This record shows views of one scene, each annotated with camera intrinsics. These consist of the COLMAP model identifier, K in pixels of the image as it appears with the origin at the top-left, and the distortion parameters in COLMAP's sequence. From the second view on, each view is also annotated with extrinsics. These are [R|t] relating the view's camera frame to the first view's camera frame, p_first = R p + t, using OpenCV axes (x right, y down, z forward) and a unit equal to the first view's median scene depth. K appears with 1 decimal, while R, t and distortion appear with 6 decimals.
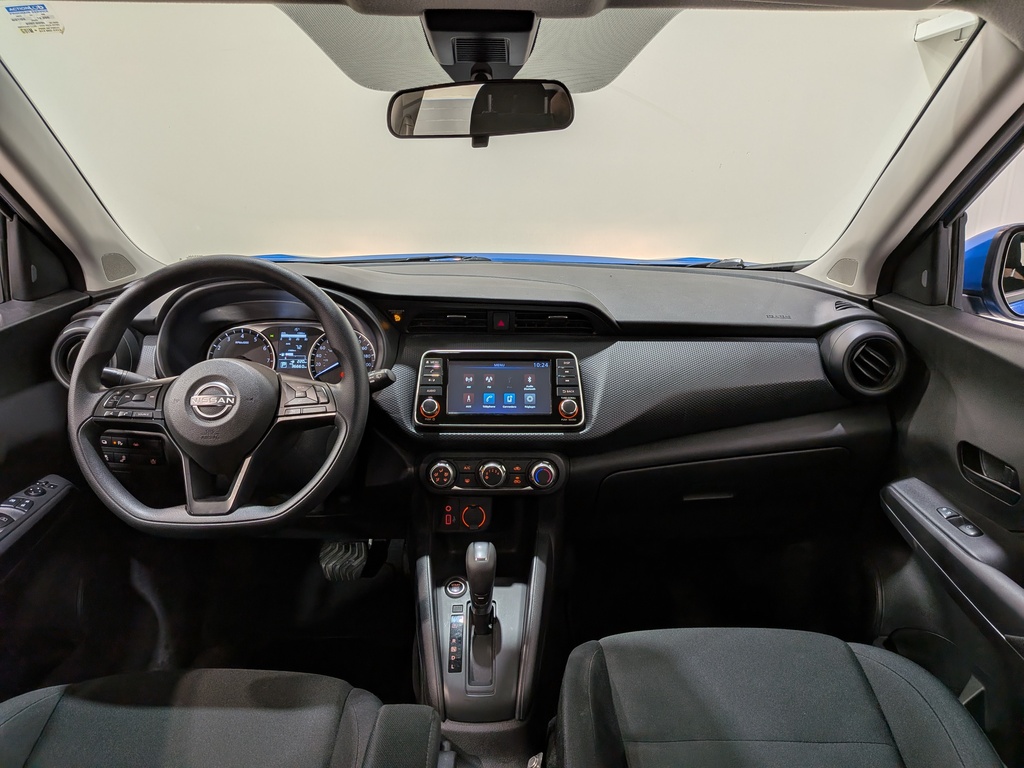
lens RADIAL K [[753.9, 0, 511.9], [0, 753.9, 392.3], [0, 0, 1]] dist [0.053582, -0.100073]
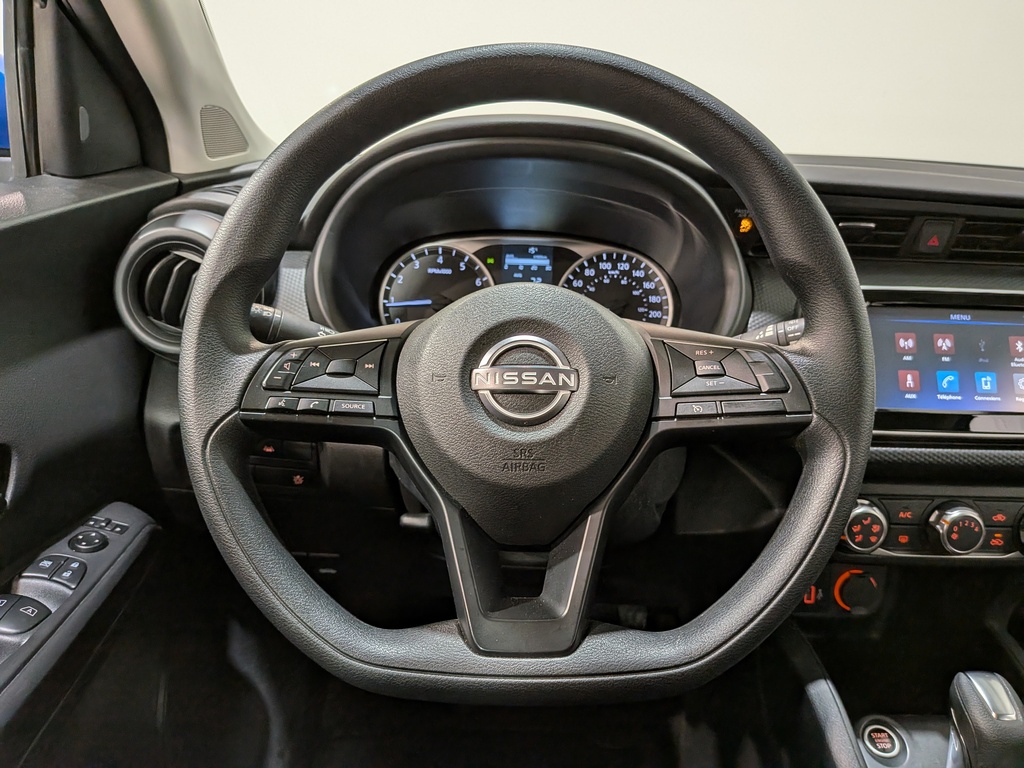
lens RADIAL K [[753.9, 0, 515.8], [0, 753.9, 392.6], [0, 0, 1]] dist [0.053582, -0.100073]
pose [[0.999605, 0.023687, -0.015100, -0.320668], [-0.023025, 0.998827, 0.042604, 0.000445], [0.016092, -0.042239, 0.998978, 0.474587]]
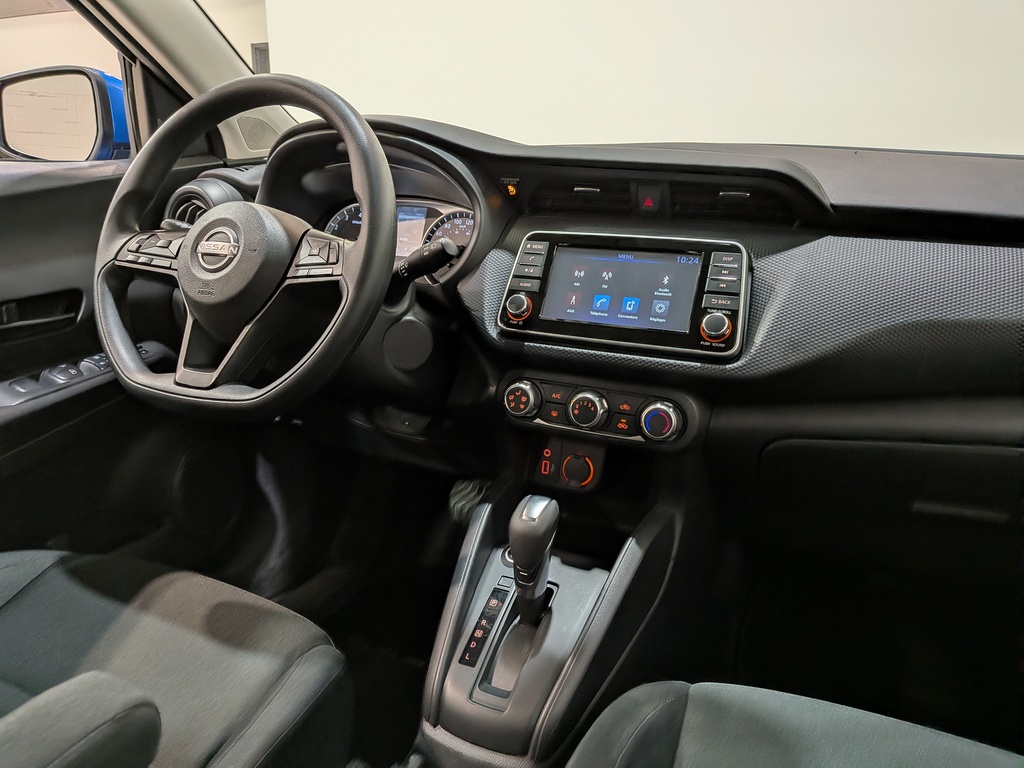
lens RADIAL K [[753.9, 0, 485.1], [0, 753.9, 391.4], [0, 0, 1]] dist [0.053582, -0.100073]
pose [[0.892565, 0.138851, -0.429007, 0.185836], [-0.127506, 0.990299, 0.055237, 0.065201], [0.432515, 0.005398, 0.901611, 0.323954]]
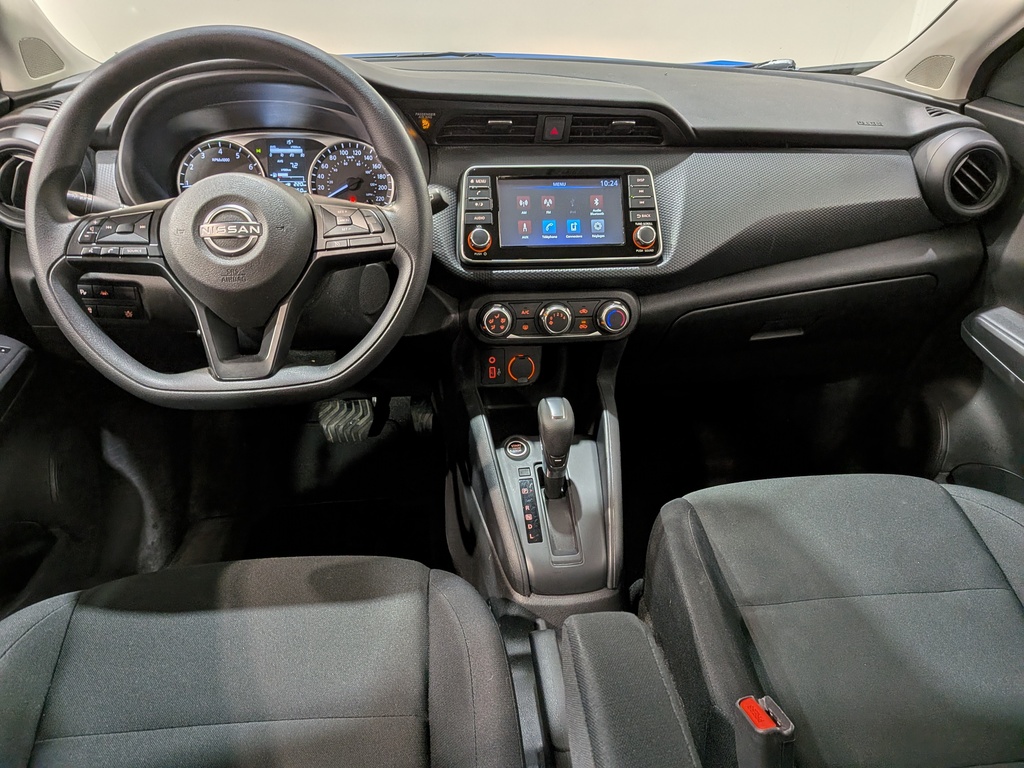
lens RADIAL K [[753.9, 0, 518.3], [0, 753.9, 397.5], [0, 0, 1]] dist [0.053582, -0.100073]
pose [[0.992695, -0.042231, 0.113018, -0.165917], [0.017301, 0.976885, 0.213064, 0.014249], [-0.119403, -0.209553, 0.970480, 0.163180]]
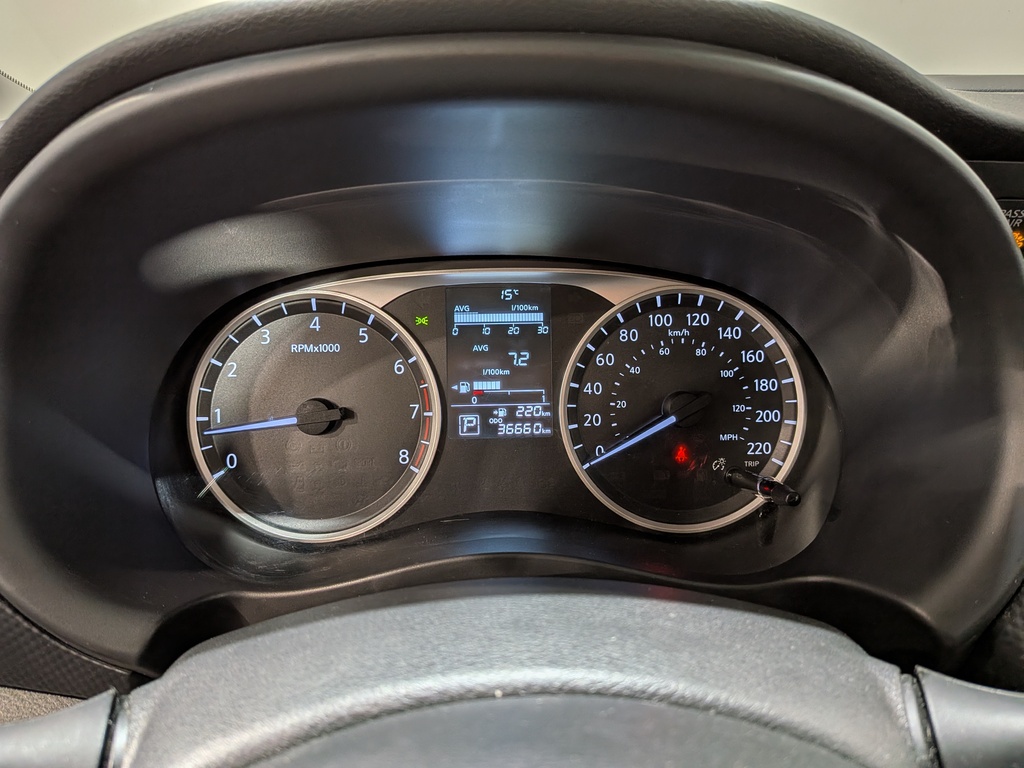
lens RADIAL K [[753.9, 0, 518.1], [0, 753.9, 405.7], [0, 0, 1]] dist [0.053582, -0.100073]
pose [[0.999601, -0.025213, 0.012747, -0.320219], [0.024062, 0.996211, 0.083570, -0.073733], [-0.014806, -0.083230, 0.996420, 0.810199]]
